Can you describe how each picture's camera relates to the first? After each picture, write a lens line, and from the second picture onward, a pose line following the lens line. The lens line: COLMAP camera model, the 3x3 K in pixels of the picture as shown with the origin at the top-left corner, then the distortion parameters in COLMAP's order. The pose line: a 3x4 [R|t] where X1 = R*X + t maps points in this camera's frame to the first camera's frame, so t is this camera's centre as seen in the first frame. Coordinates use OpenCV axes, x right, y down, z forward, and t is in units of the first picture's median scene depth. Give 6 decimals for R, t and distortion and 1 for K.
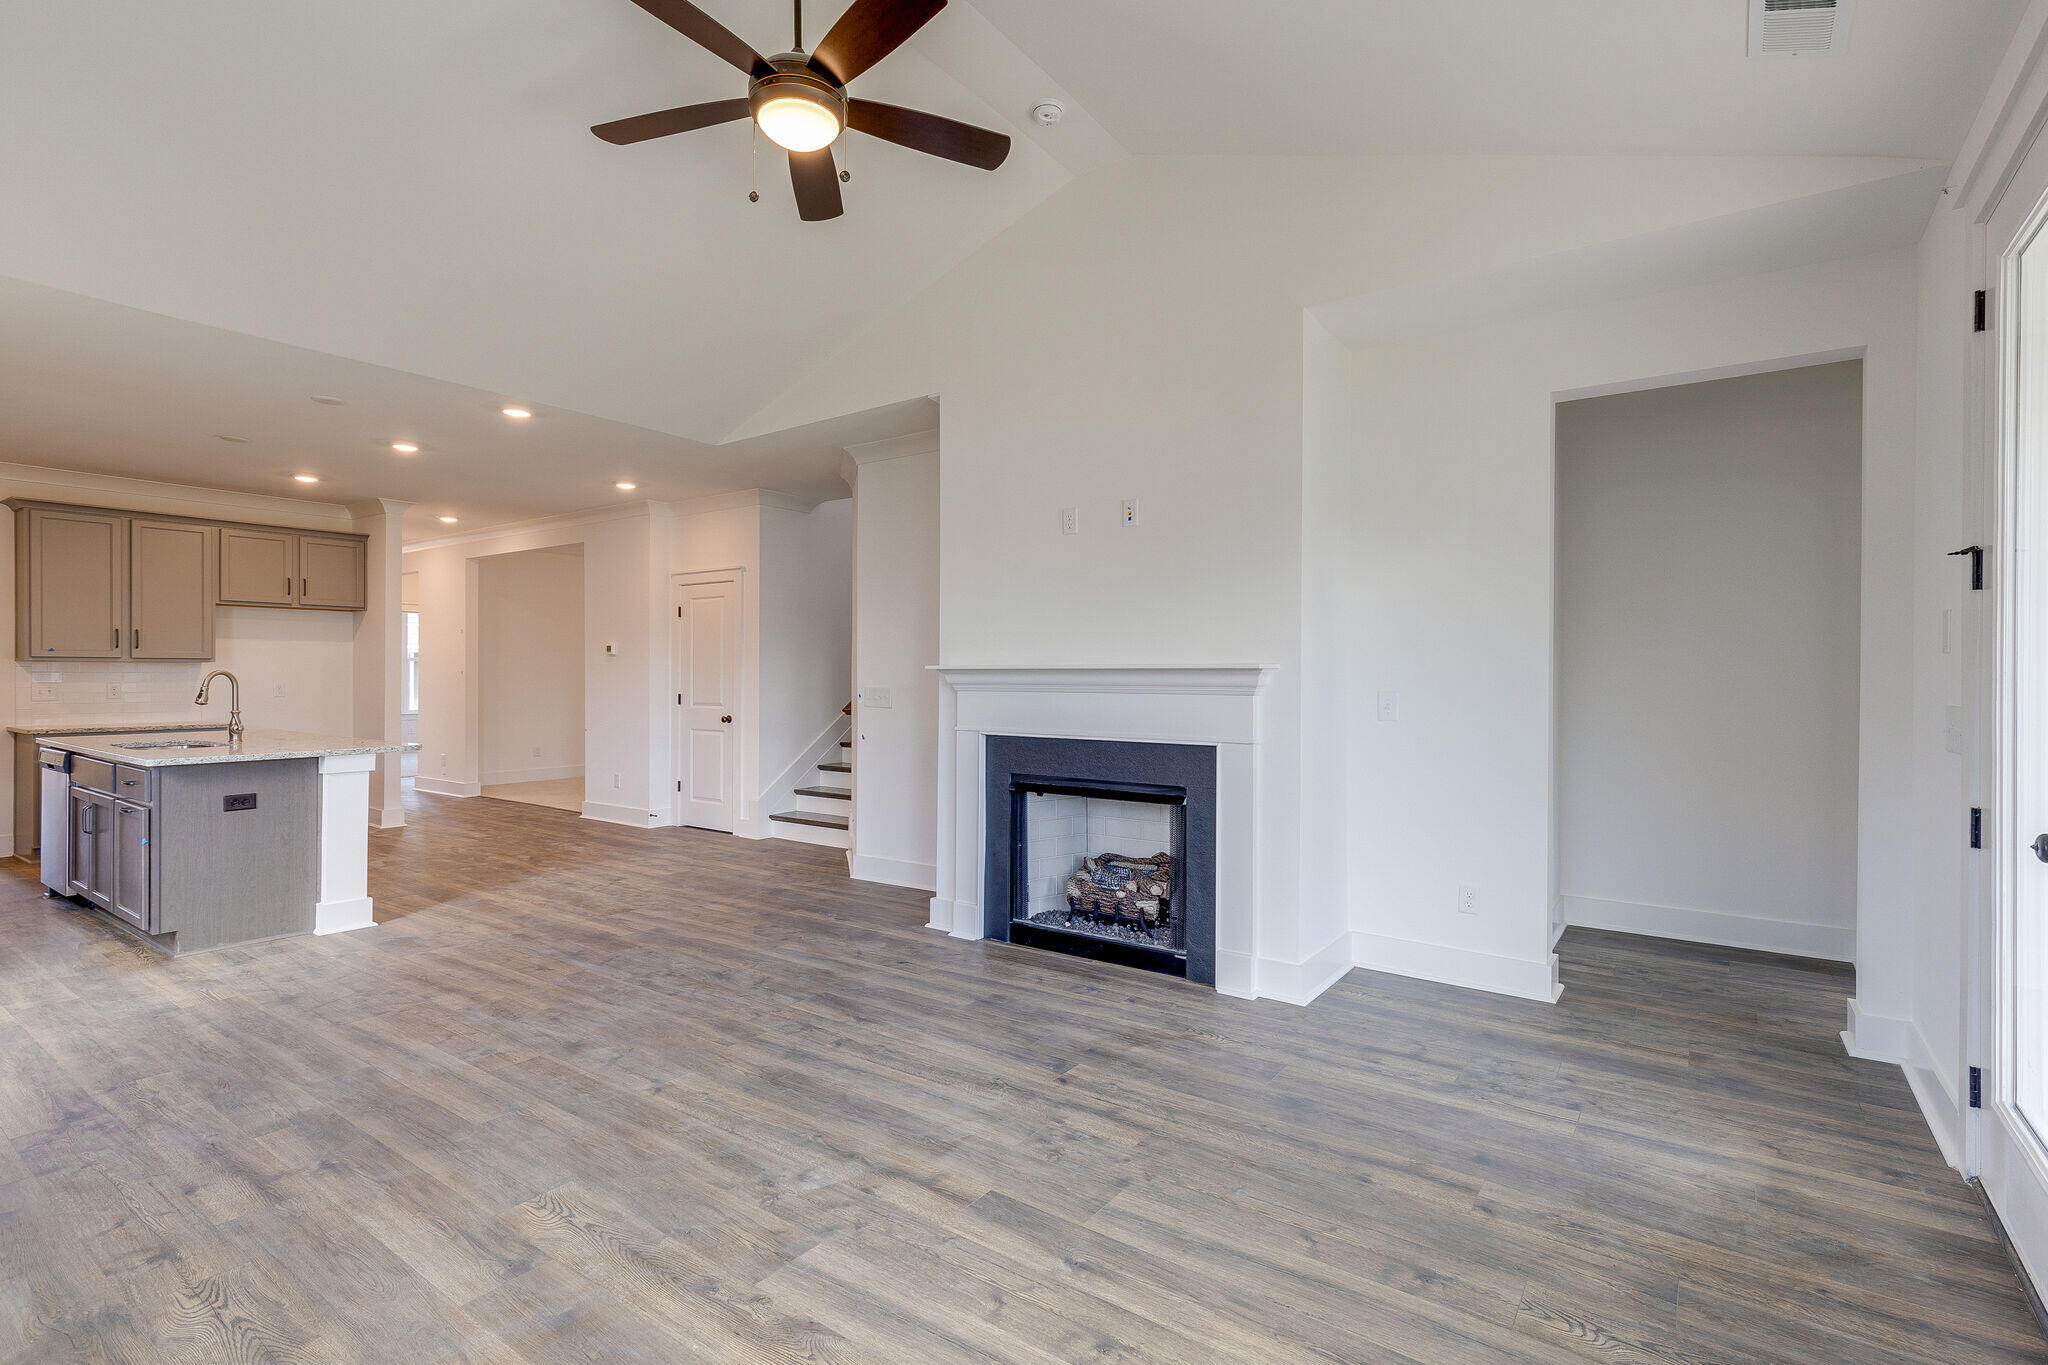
lens RADIAL K [[935.1, 0, 1048.5], [0, 935.1, 671.3], [0, 0, 1]] dist [0.025519, -0.002630]
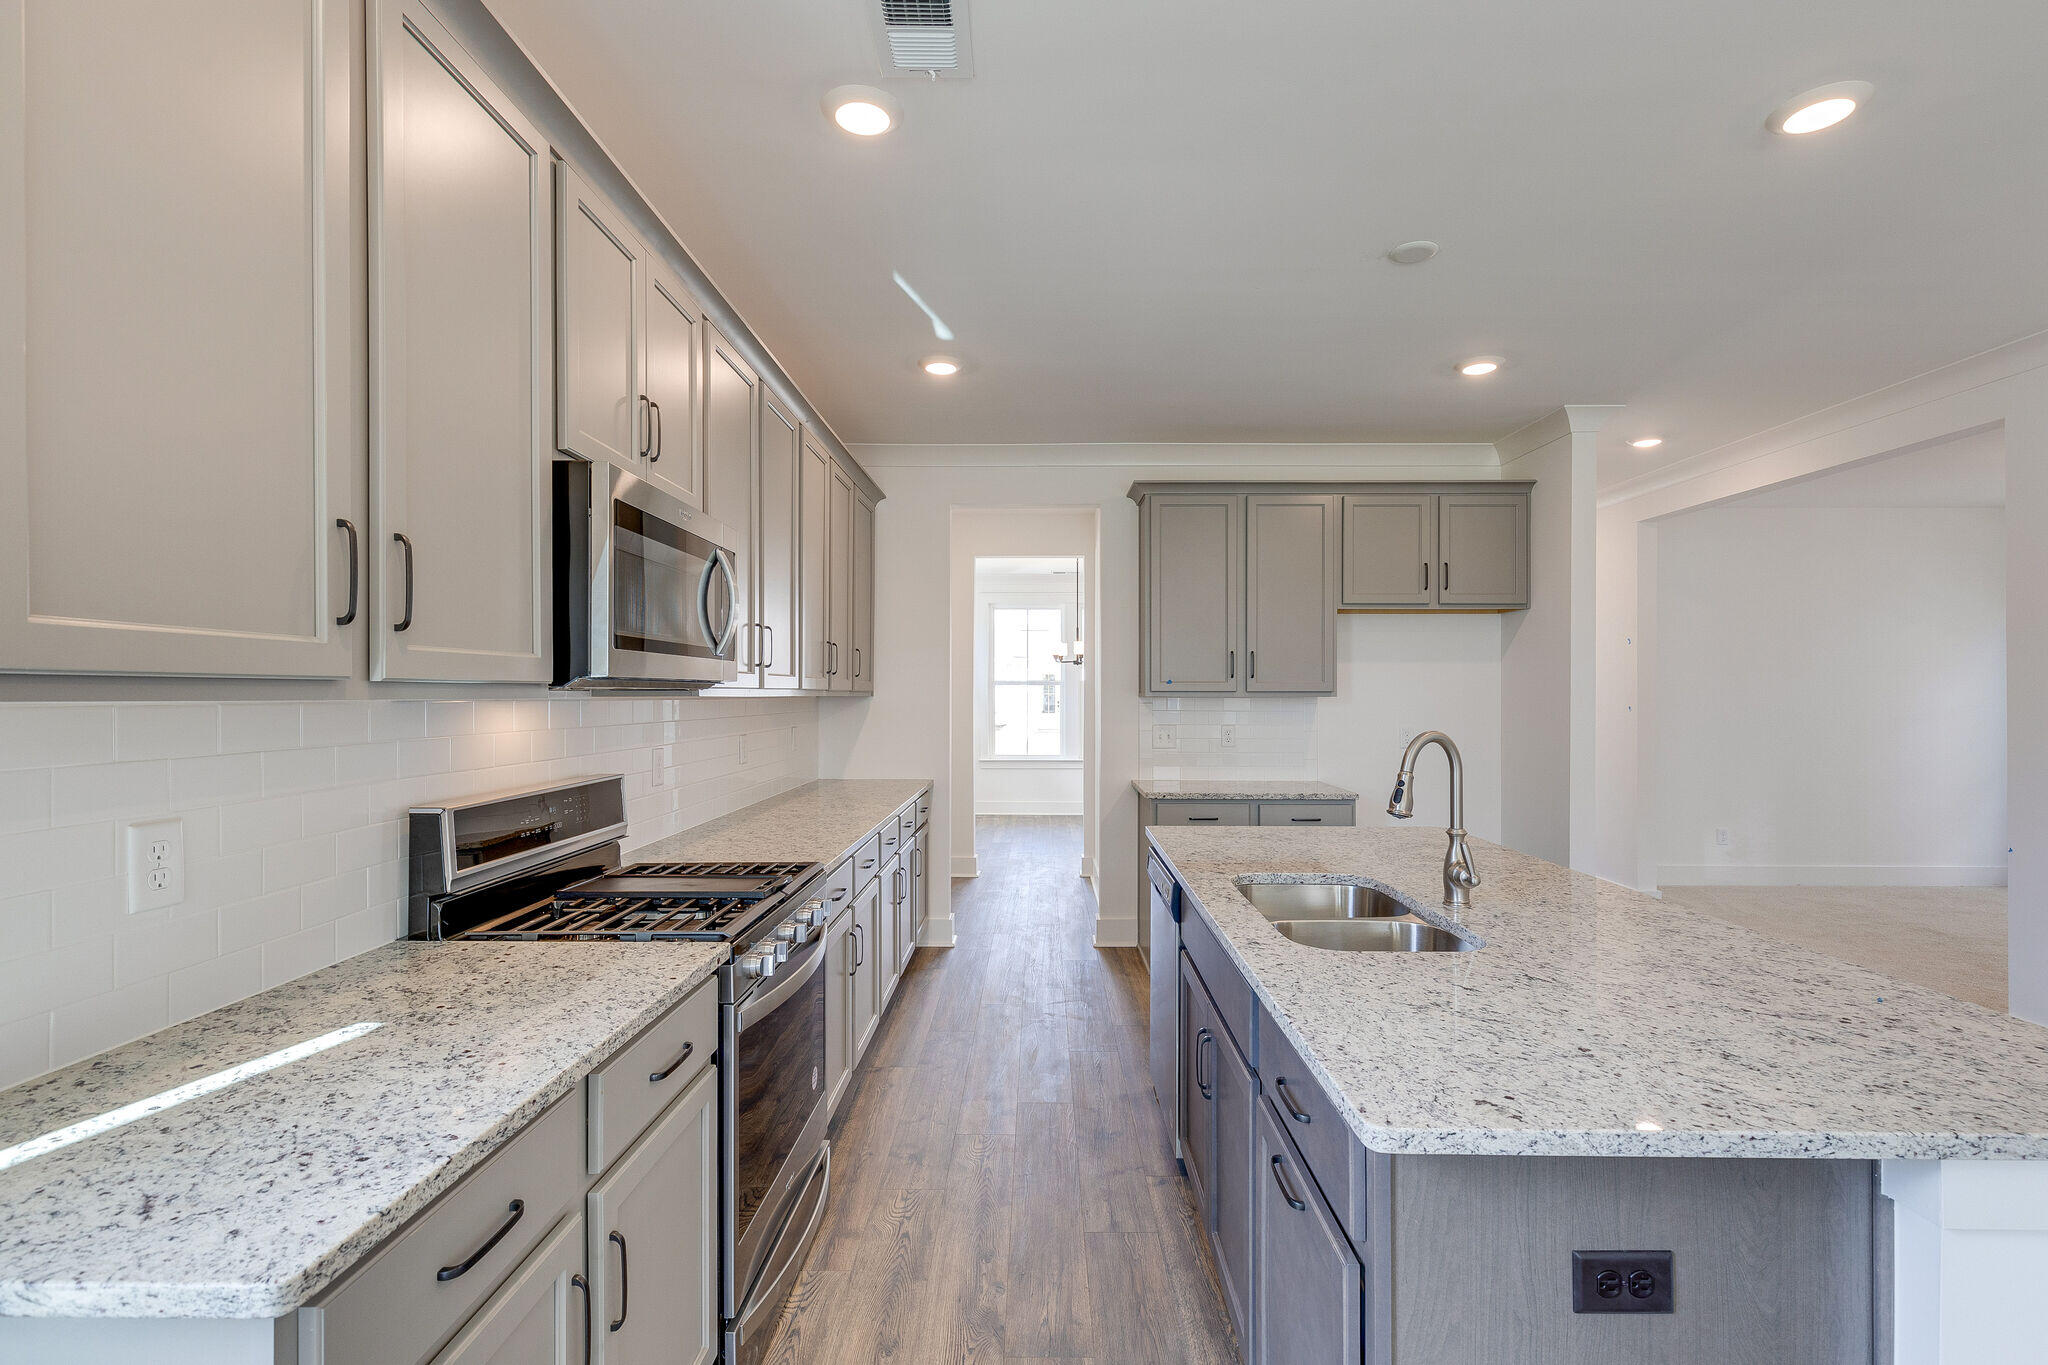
lens RADIAL K [[935.1, 0, 1018.9], [0, 935.1, 694.7], [0, 0, 1]] dist [0.025519, -0.002630]
pose [[0.554588, 0.000543, -0.832125, -0.458939], [0.000709, 0.999999, 0.001125, -0.012277], [0.832125, -0.001214, 0.554587, 0.457341]]
